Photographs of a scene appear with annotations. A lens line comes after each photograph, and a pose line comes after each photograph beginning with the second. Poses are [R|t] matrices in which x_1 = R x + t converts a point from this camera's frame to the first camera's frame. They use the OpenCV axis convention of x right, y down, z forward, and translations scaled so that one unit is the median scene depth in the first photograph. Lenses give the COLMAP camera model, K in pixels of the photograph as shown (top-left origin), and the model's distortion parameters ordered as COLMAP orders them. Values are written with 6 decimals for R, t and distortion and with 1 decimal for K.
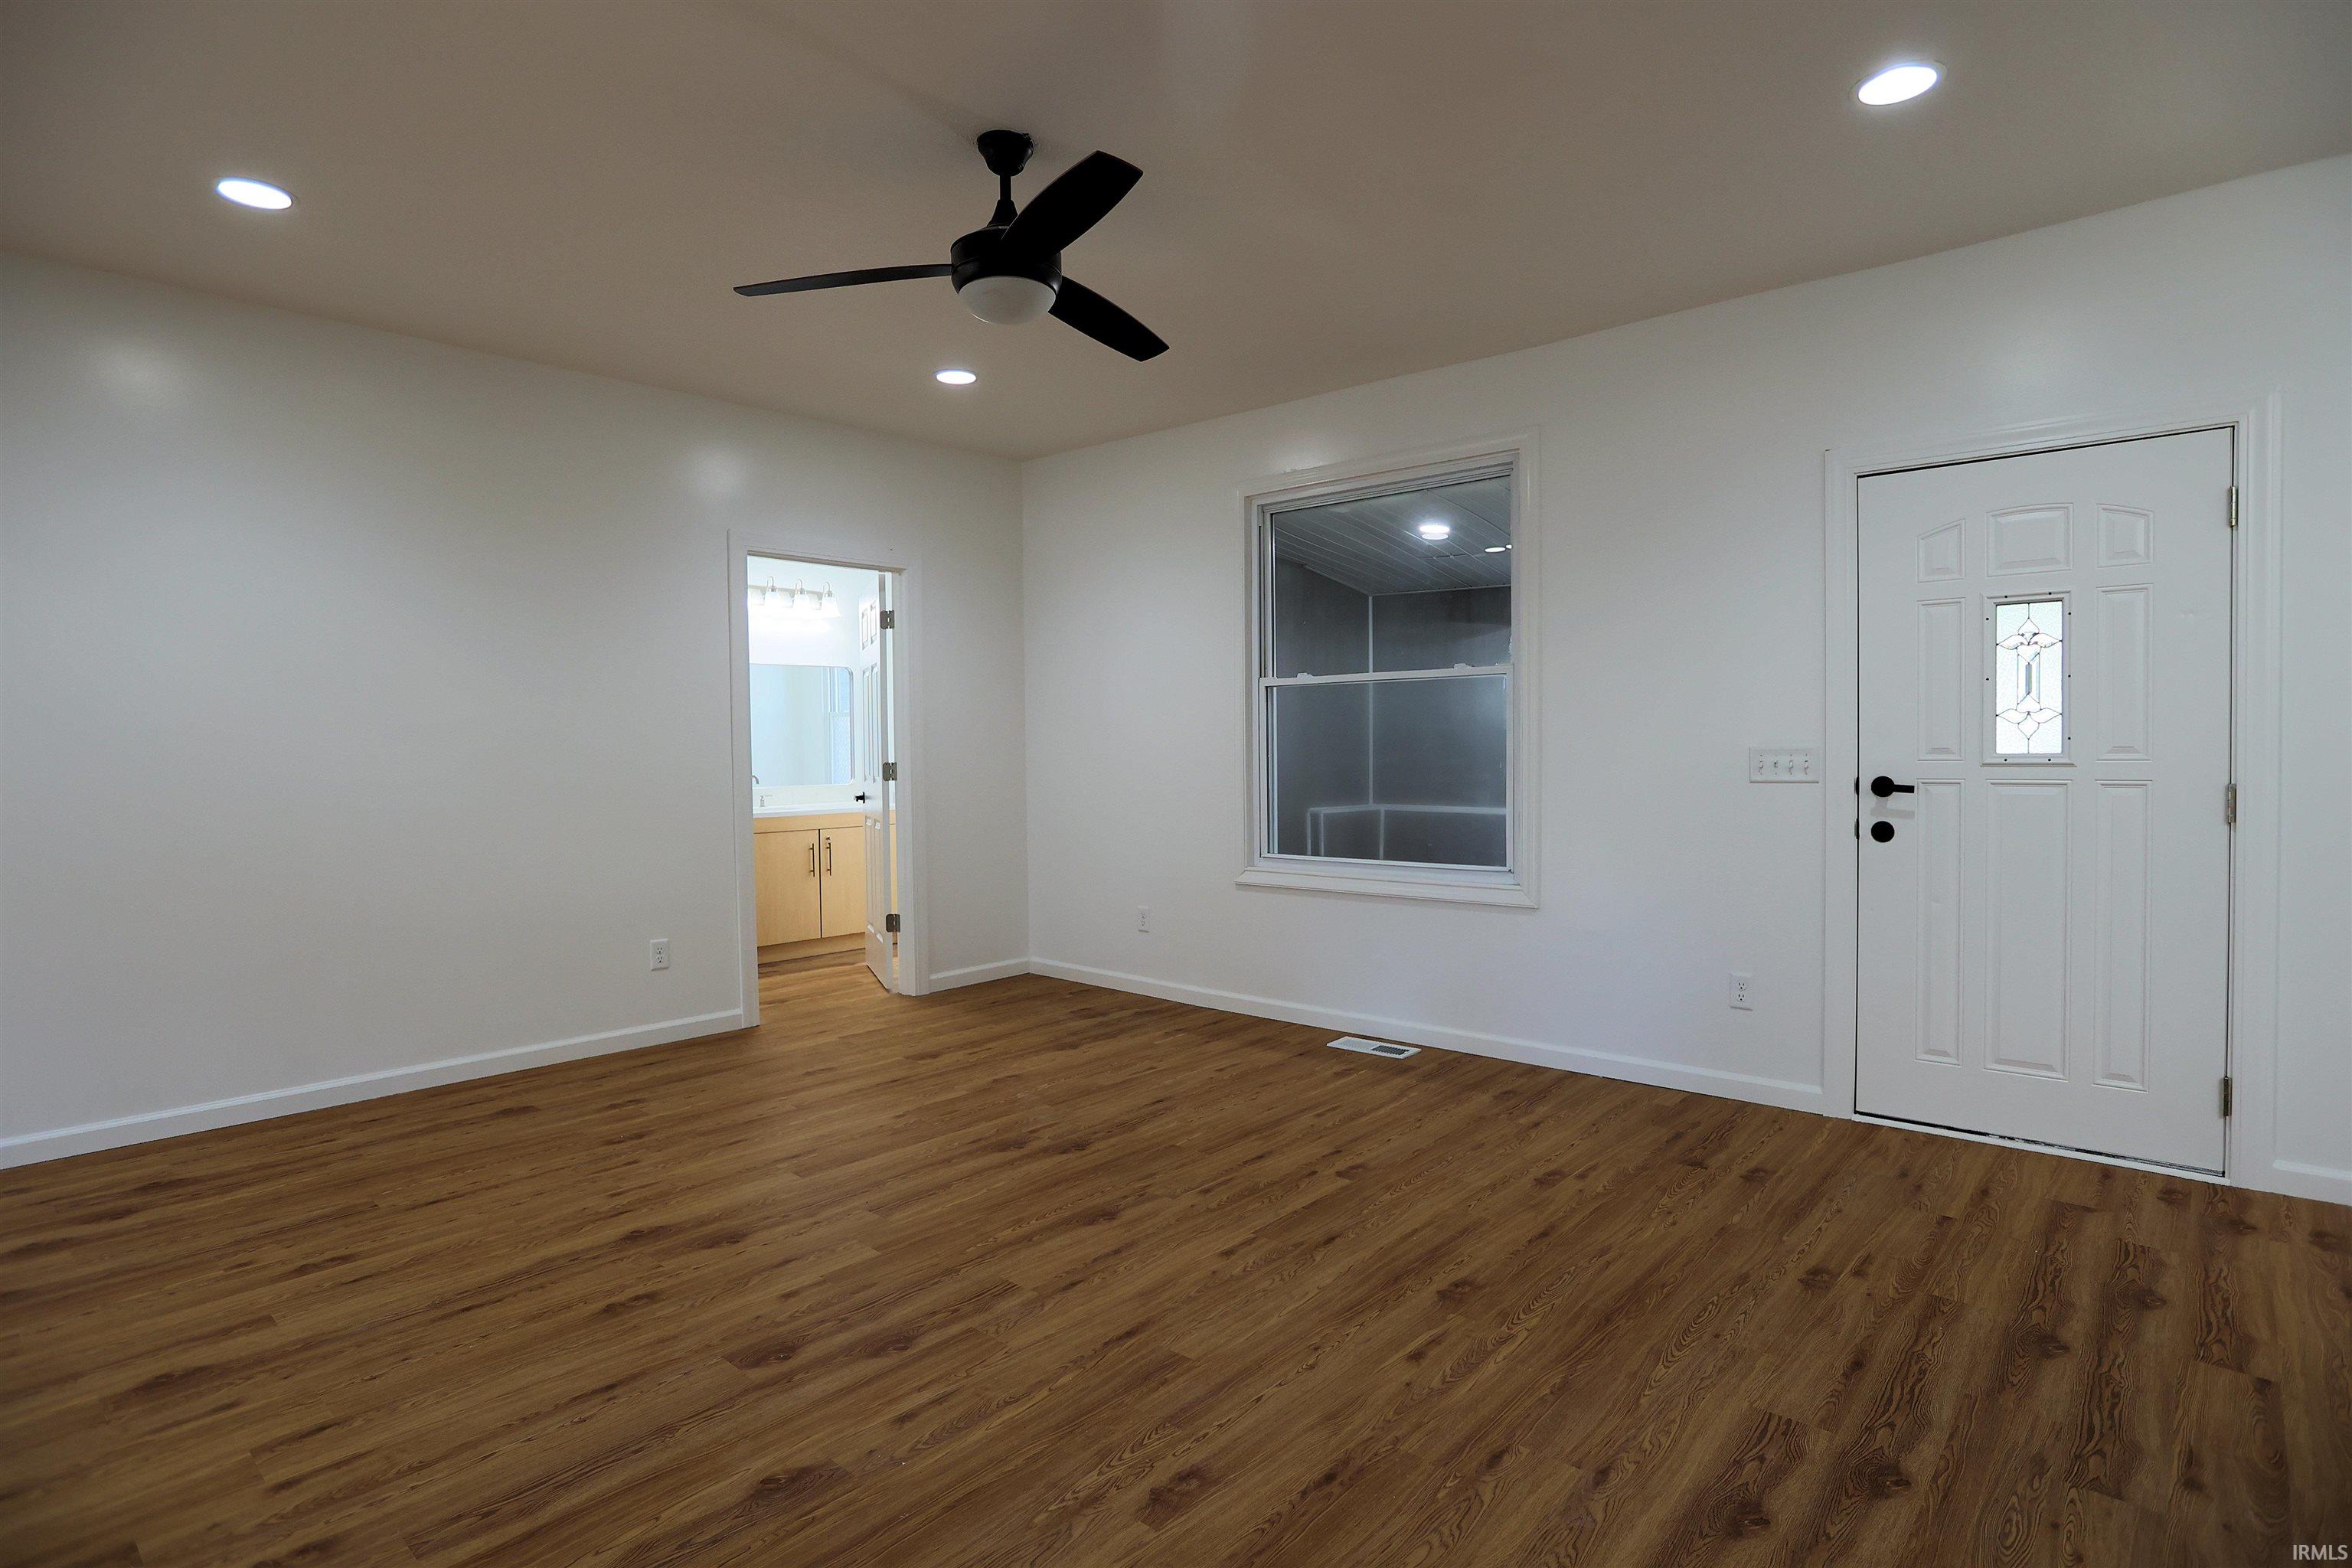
lens RADIAL K [[1188.2, 0, 1208.9], [0, 1188.2, 777.0], [0, 0, 1]] dist [-0.044204, 0.019916]
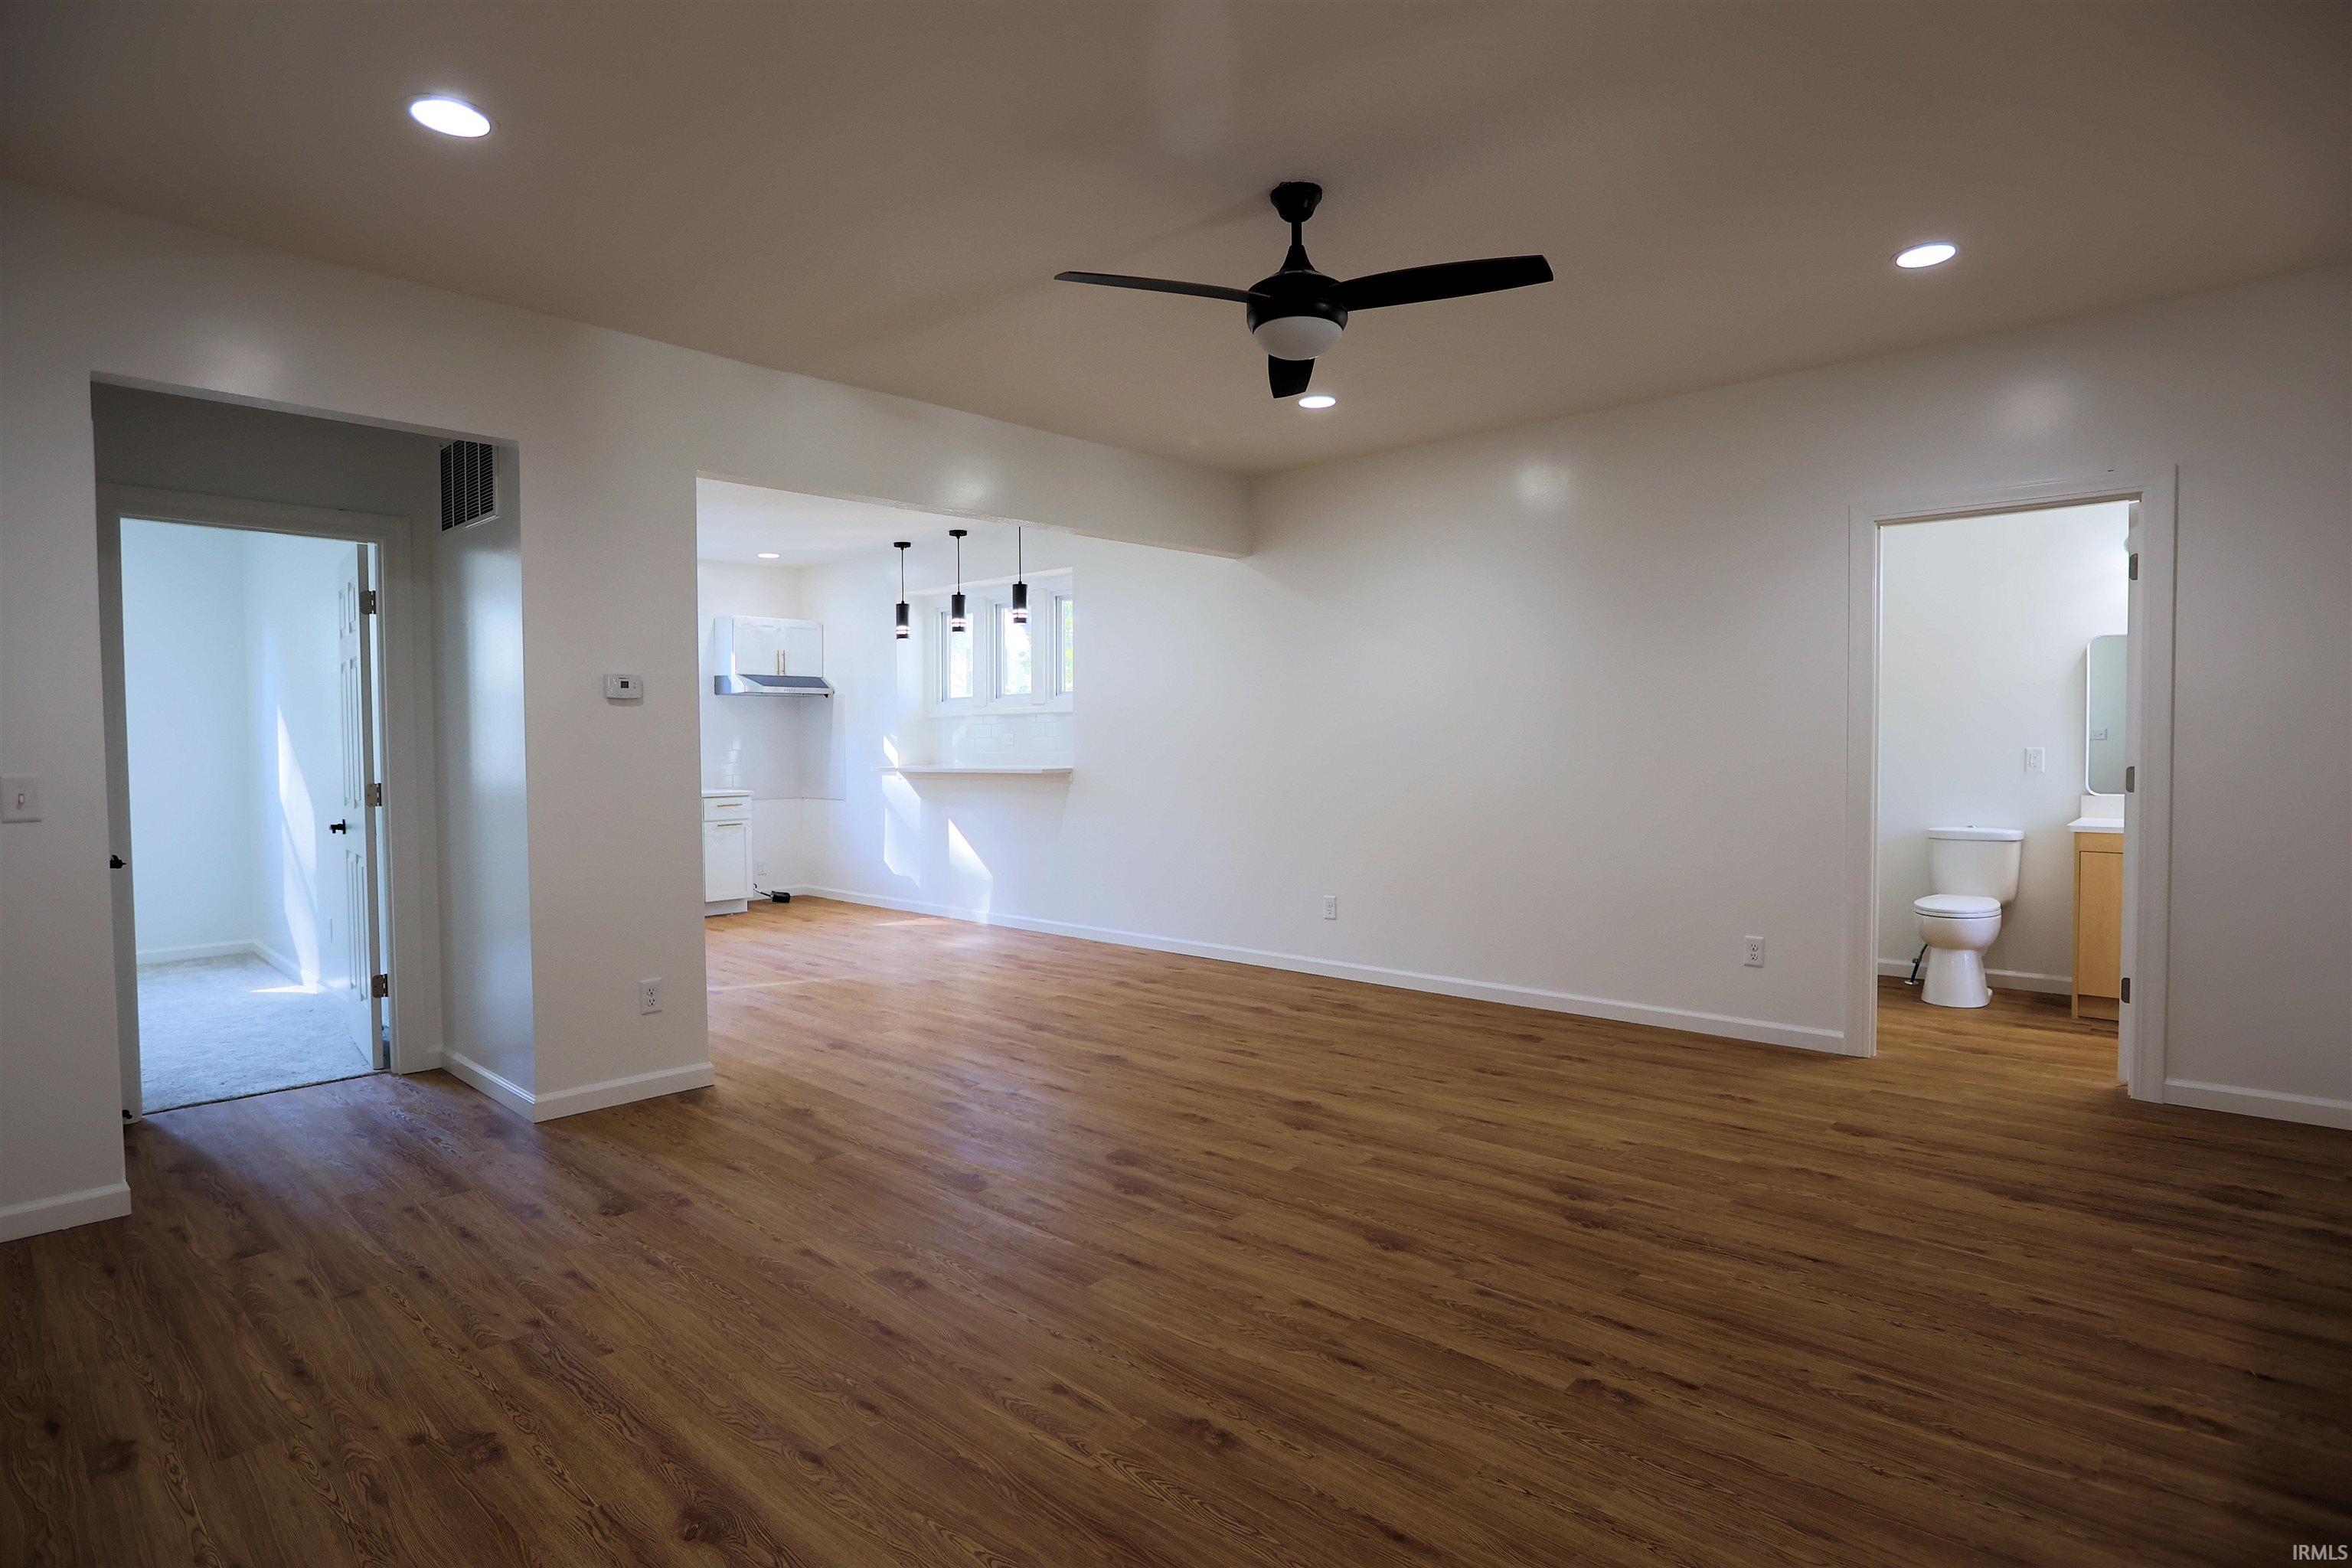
lens RADIAL K [[1193.3, 0, 1185.4], [0, 1193.3, 783.8], [0, 0, 1]] dist [-0.056850, 0.030802]
pose [[-0.026814, 0.038466, -0.998900, 0.829666], [-0.019812, 0.999043, 0.039003, -0.032545], [0.999444, 0.020836, -0.026026, 0.827802]]
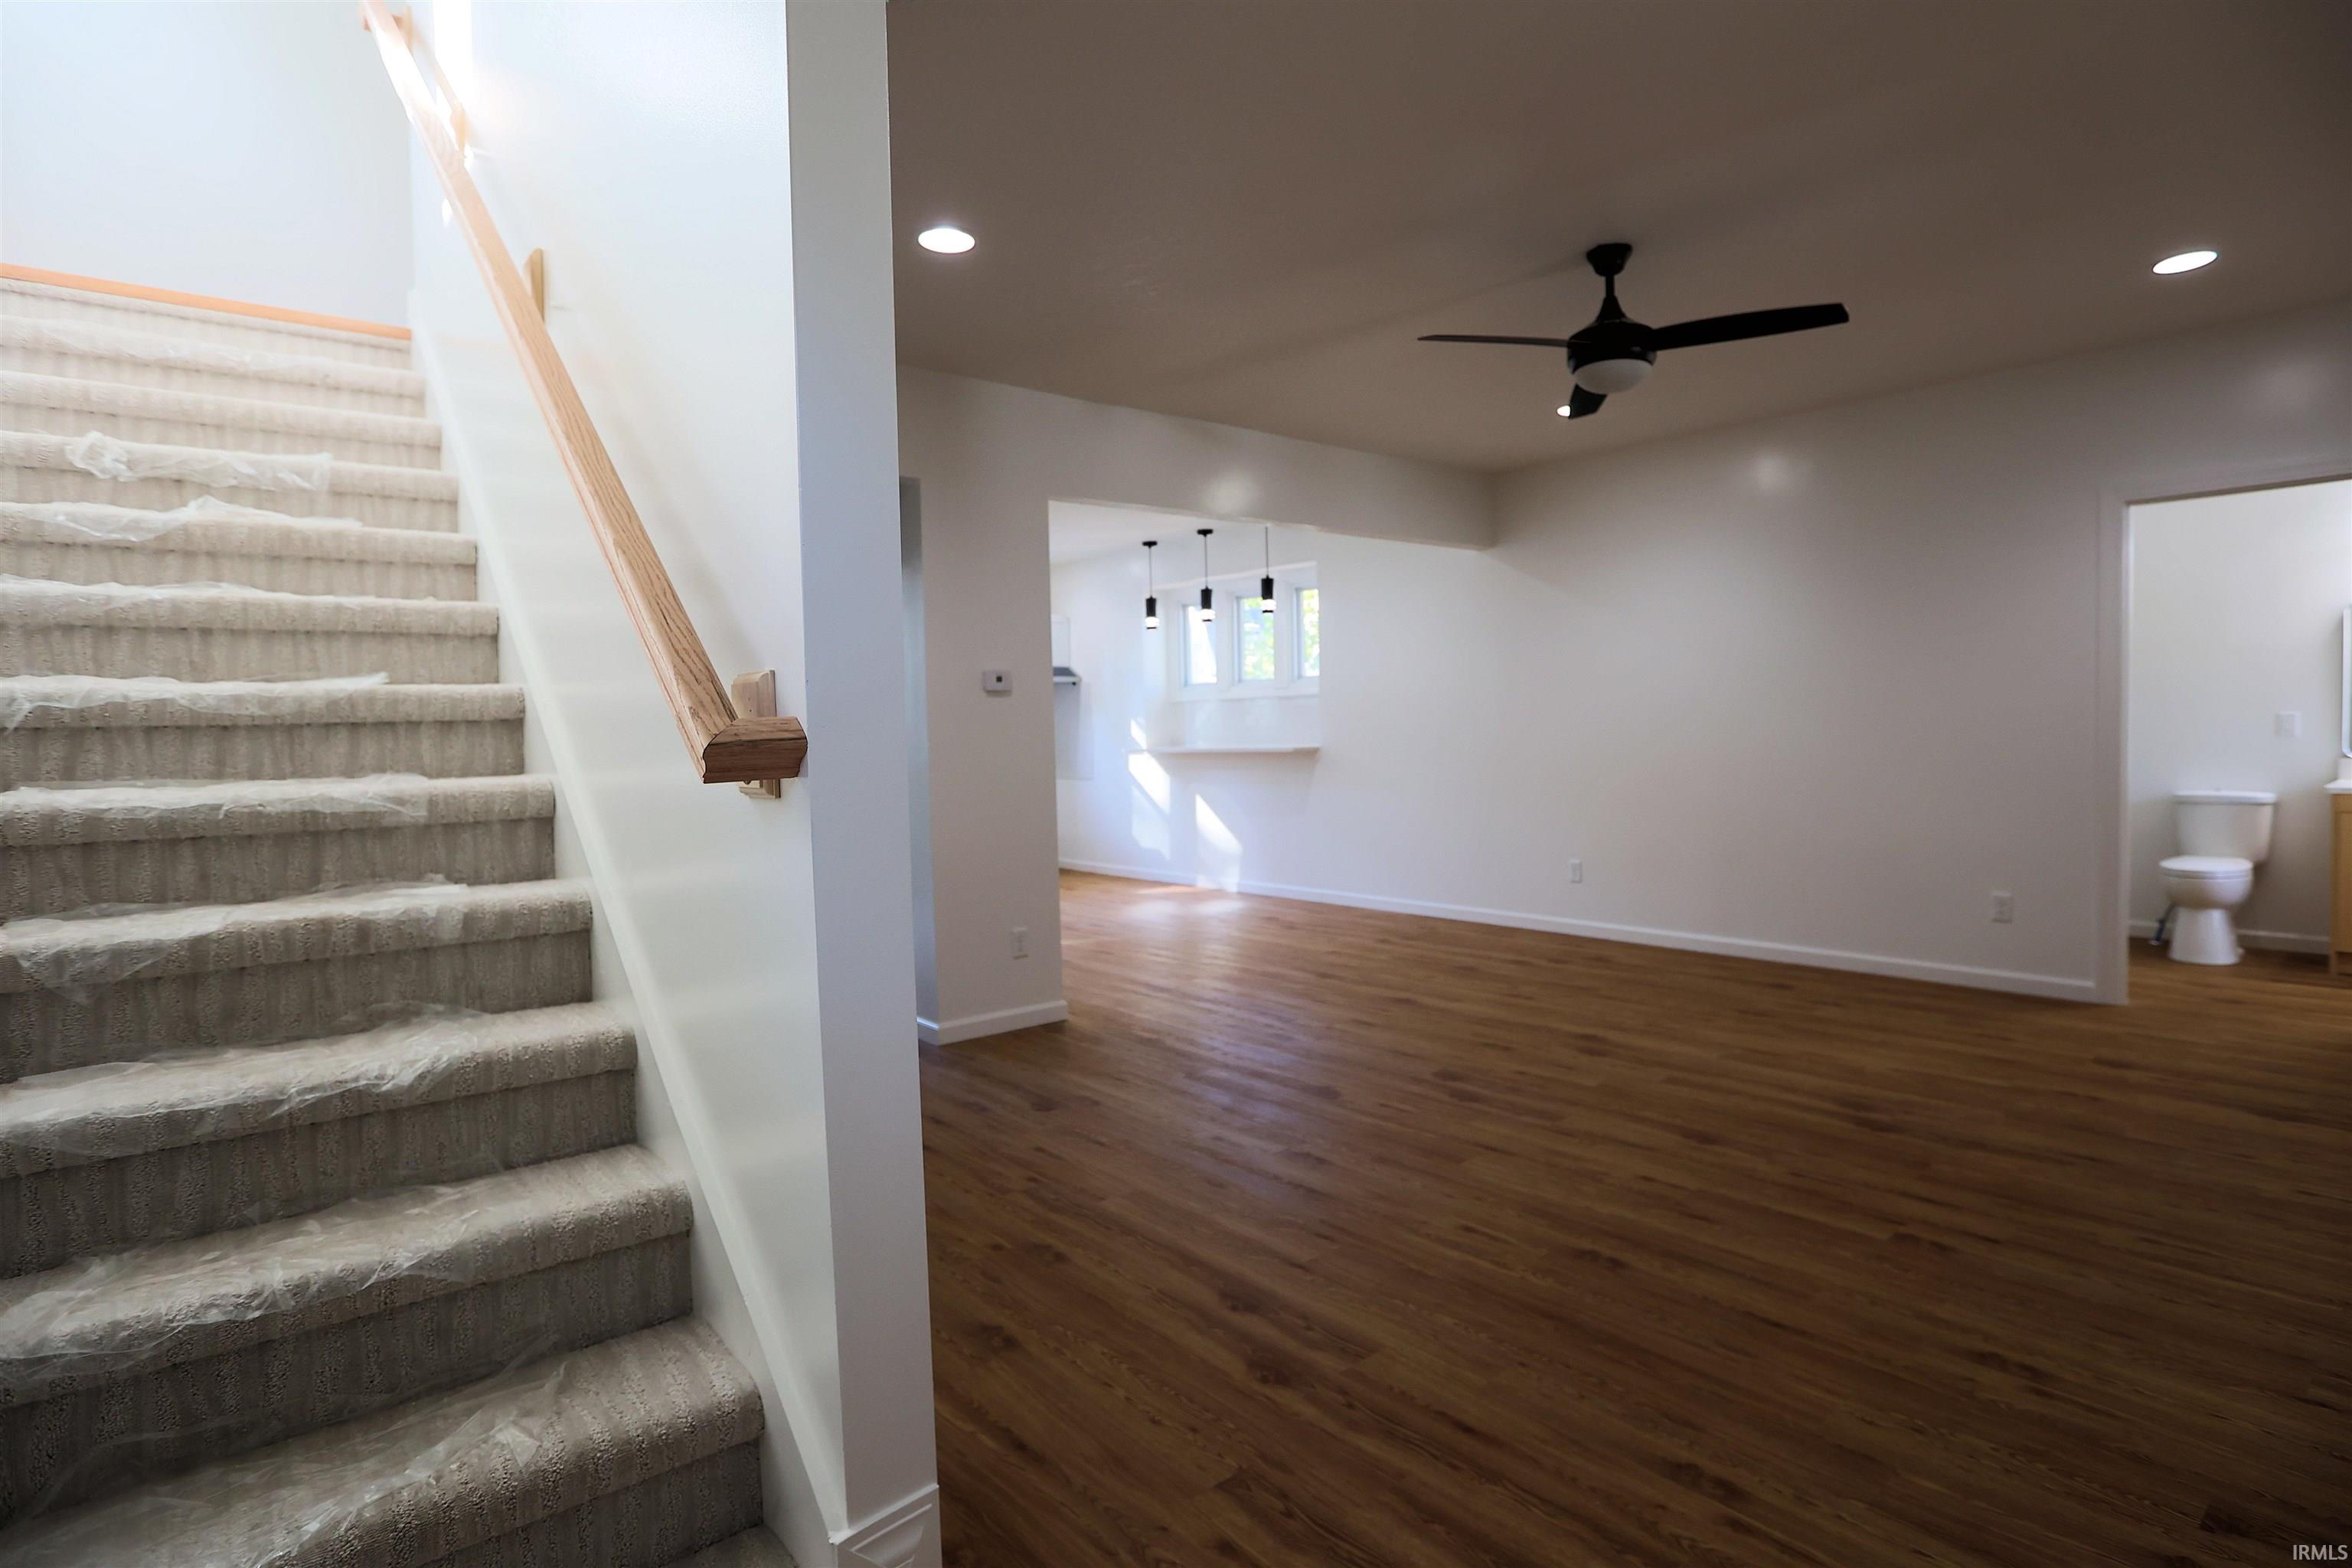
lens RADIAL K [[1188.2, 0, 1208.9], [0, 1188.2, 777.0], [0, 0, 1]] dist [-0.044204, 0.019916]
pose [[-0.141306, 0.049939, -0.988706, 1.043724], [-0.002490, 0.998706, 0.050800, -0.030471], [0.989963, 0.009640, -0.140999, 0.666041]]
